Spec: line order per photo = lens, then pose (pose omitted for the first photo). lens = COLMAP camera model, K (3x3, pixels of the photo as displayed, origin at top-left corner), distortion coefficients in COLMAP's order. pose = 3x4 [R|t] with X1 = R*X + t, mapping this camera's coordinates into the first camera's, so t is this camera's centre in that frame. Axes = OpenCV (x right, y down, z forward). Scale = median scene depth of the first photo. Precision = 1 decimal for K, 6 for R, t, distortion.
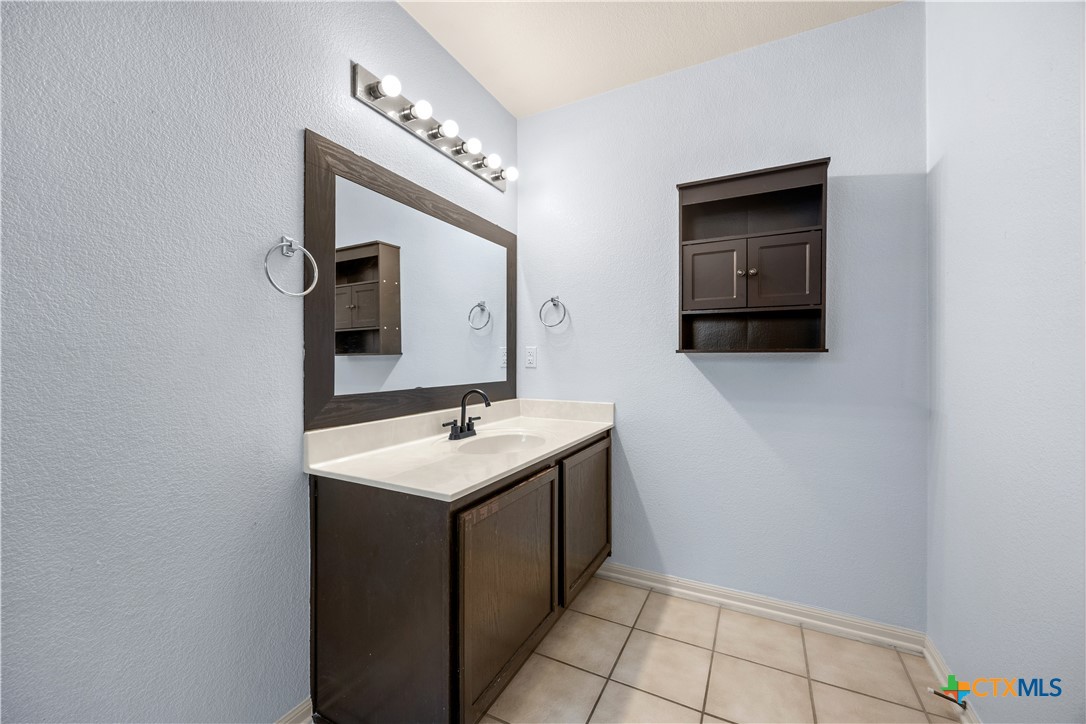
lens RADIAL K [[415.9, 0, 551.4], [0, 415.9, 365.8], [0, 0, 1]] dist [-0.000085, 0.000147]
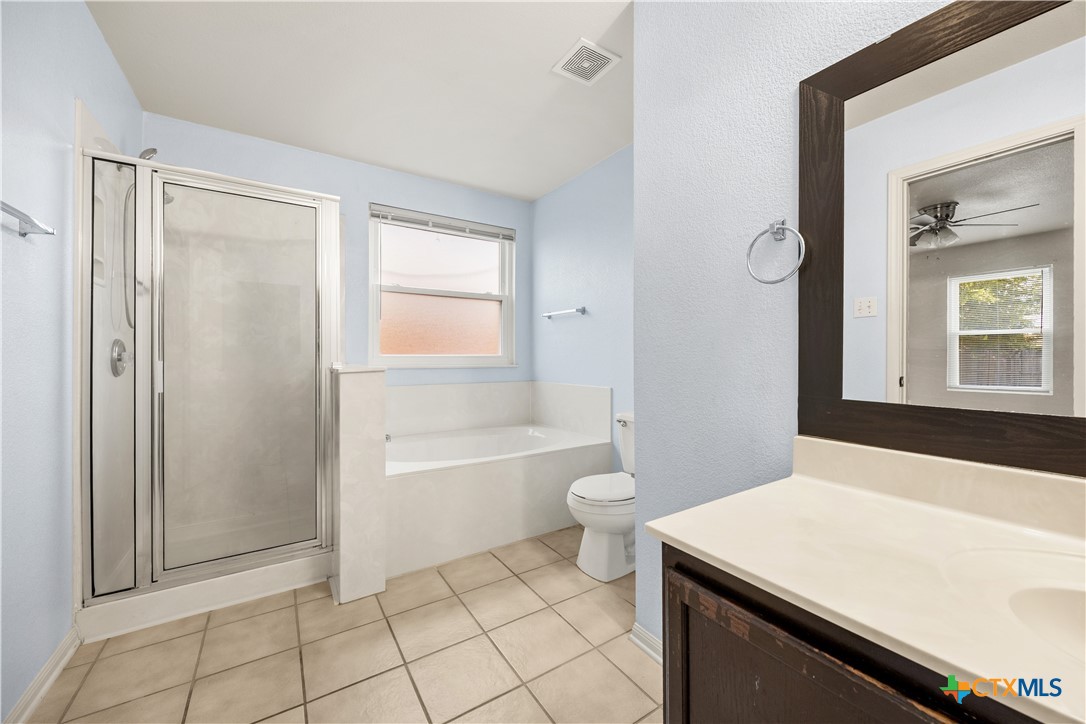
lens RADIAL K [[415.9, 0, 553.2], [0, 415.9, 358.1], [0, 0, 1]] dist [-0.000085, 0.000147]
pose [[-0.487816, 0.001076, -0.872946, 0.410974], [-0.018401, 0.999764, 0.011515, -0.001594], [0.872753, 0.021680, -0.487681, 0.975455]]
